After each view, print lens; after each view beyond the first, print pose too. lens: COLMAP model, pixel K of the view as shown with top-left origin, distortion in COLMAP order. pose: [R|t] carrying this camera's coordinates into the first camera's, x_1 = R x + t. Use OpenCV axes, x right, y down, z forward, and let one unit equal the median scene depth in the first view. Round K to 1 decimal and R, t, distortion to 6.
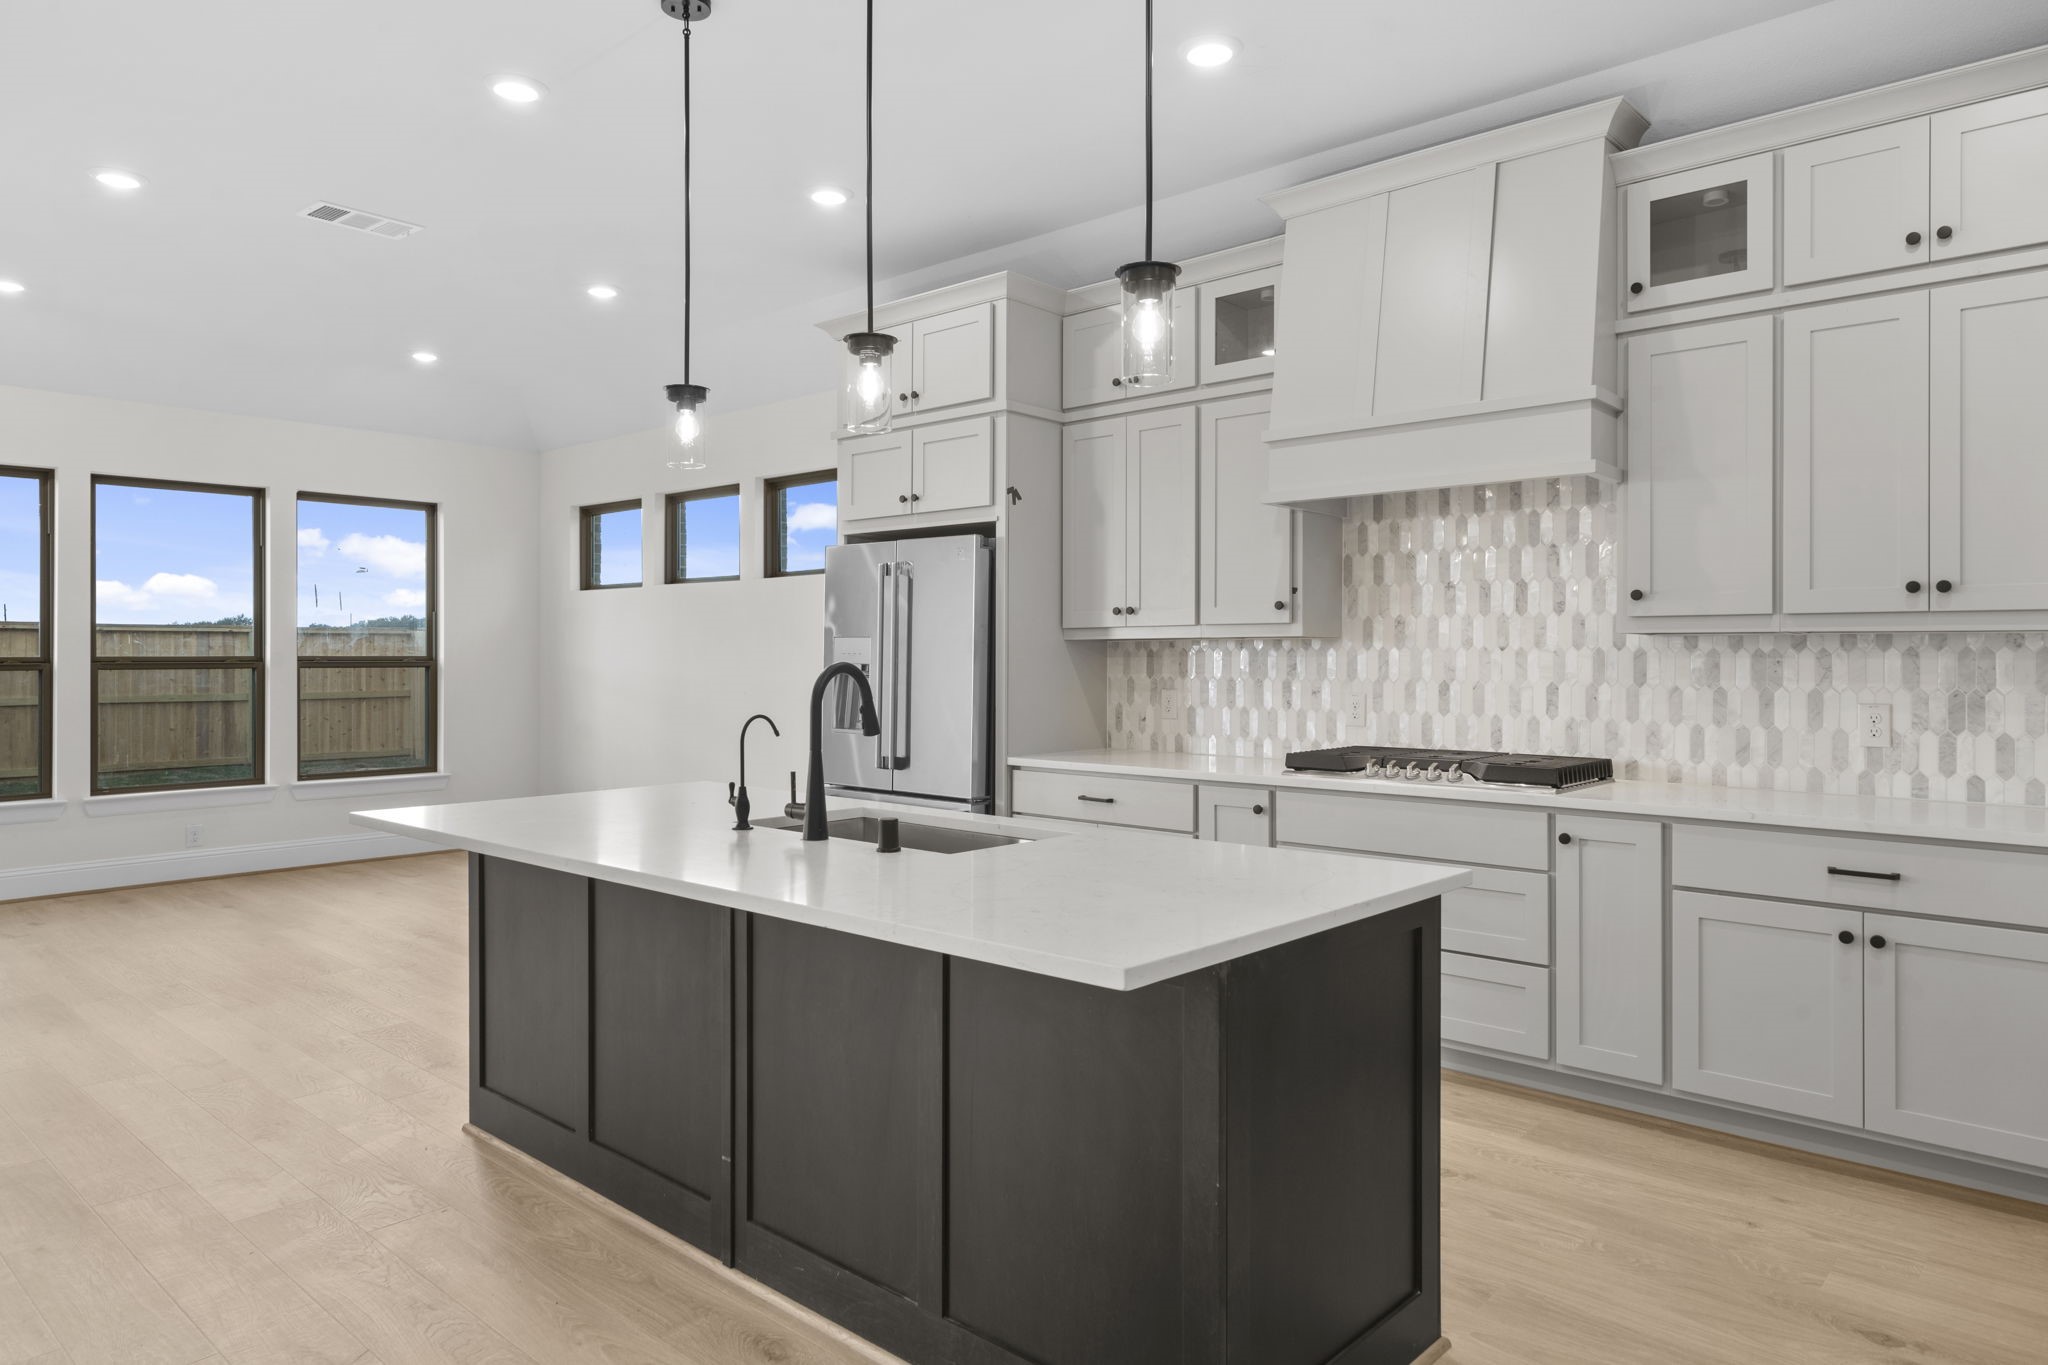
lens RADIAL K [[1277.1, 0, 1010.4], [0, 1277.1, 646.5], [0, 0, 1]] dist [0.006142, 0.002360]
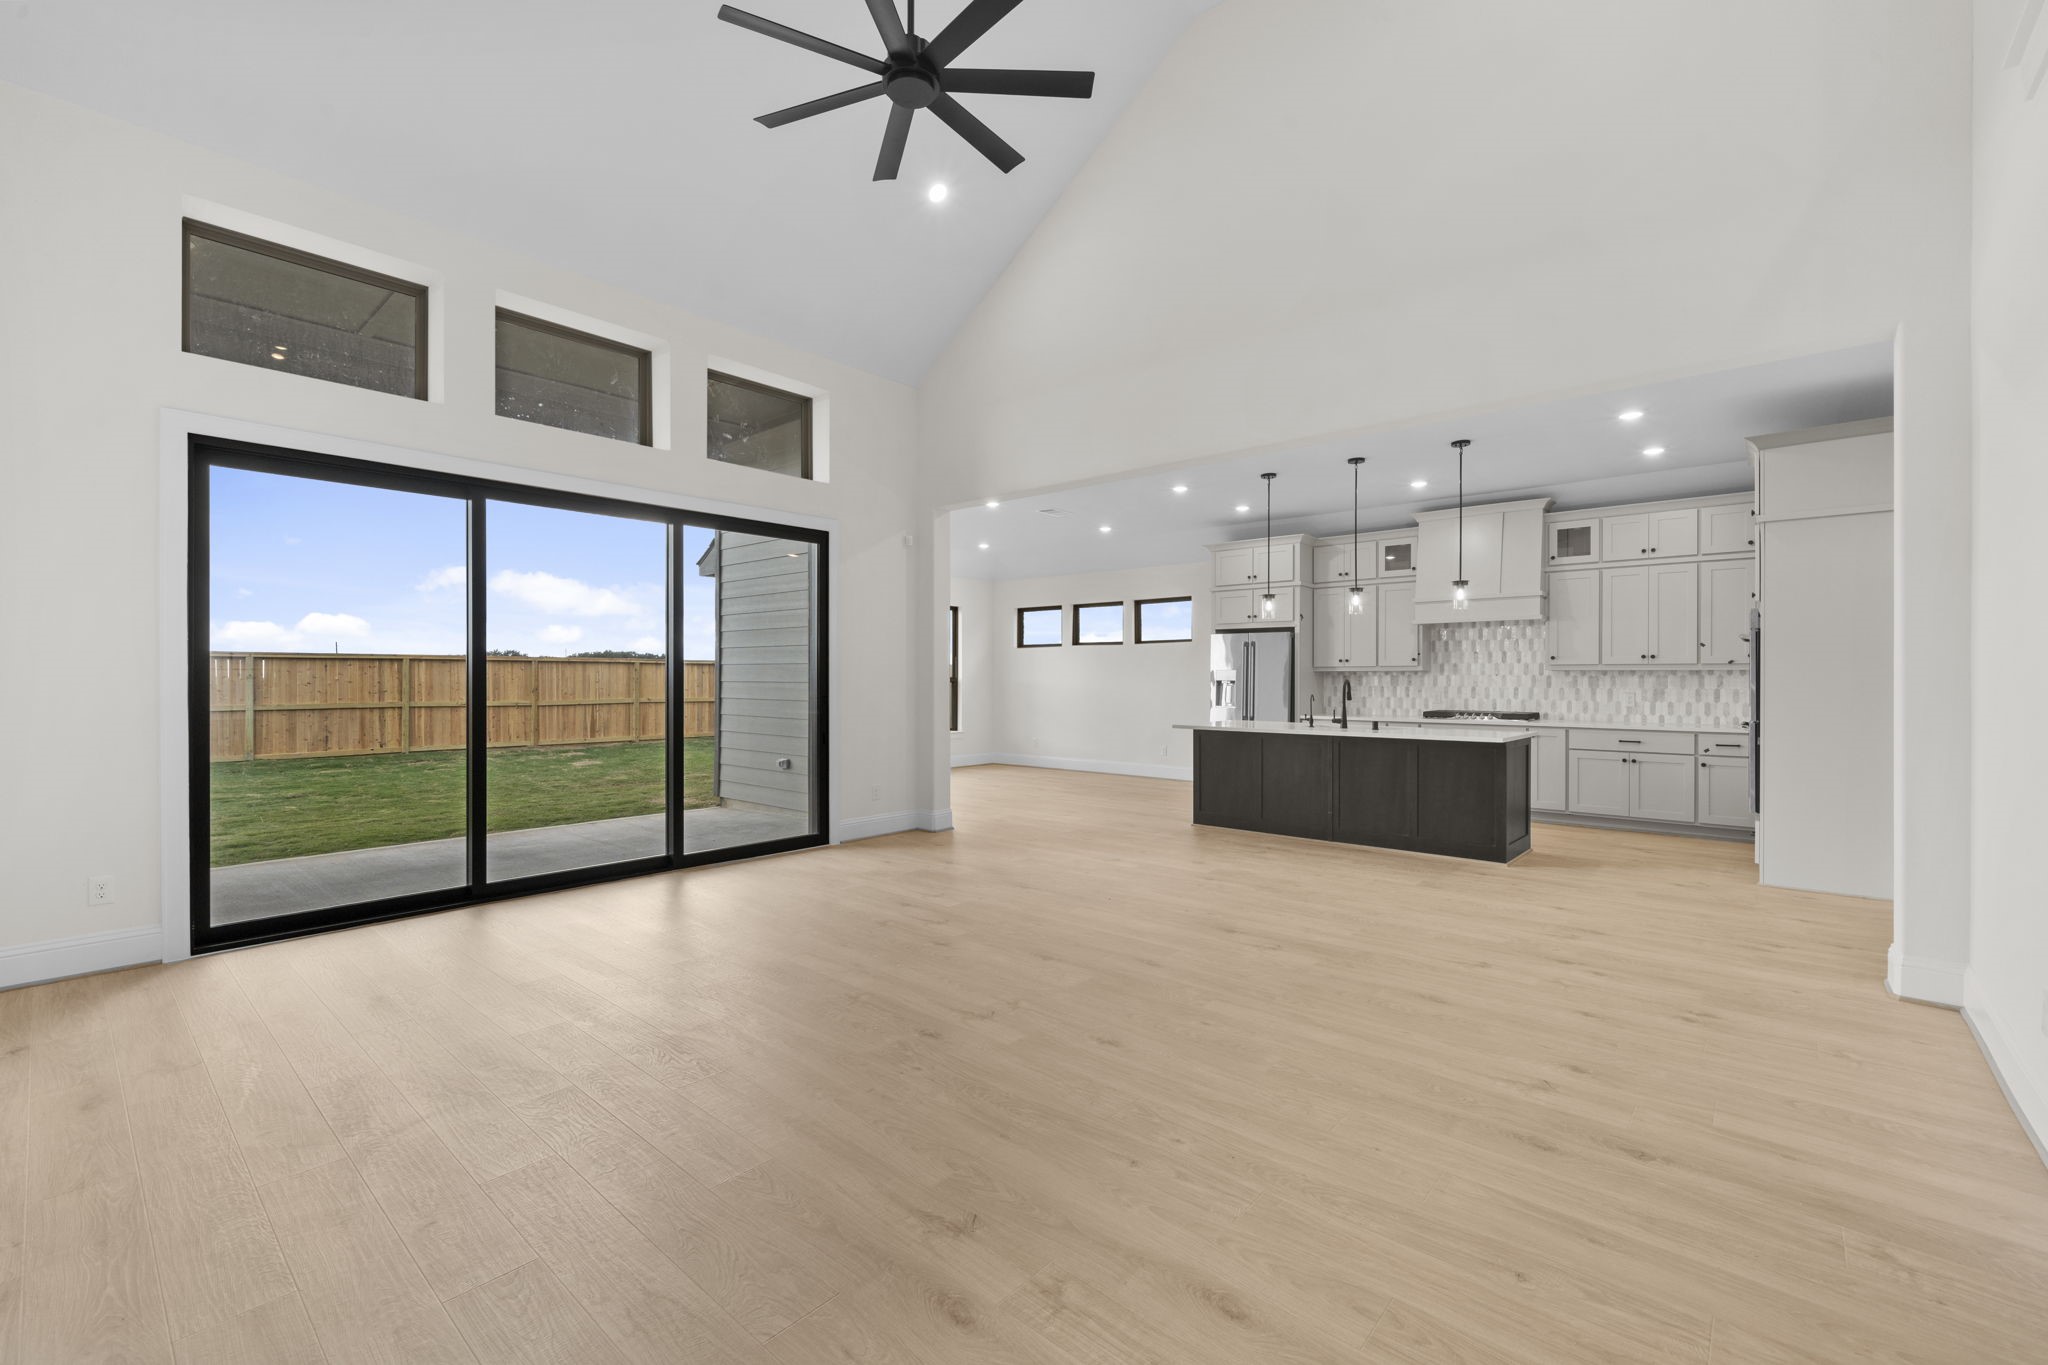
lens RADIAL K [[854.2, 0, 1015.1], [0, 854.2, 676.1], [0, 0, 1]] dist [-0.000685, 0.000009]
pose [[0.999964, 0.001927, 0.008323, -0.733347], [-0.001965, 0.999987, 0.004654, -0.002678], [-0.008314, -0.004670, 0.999955, -0.932414]]
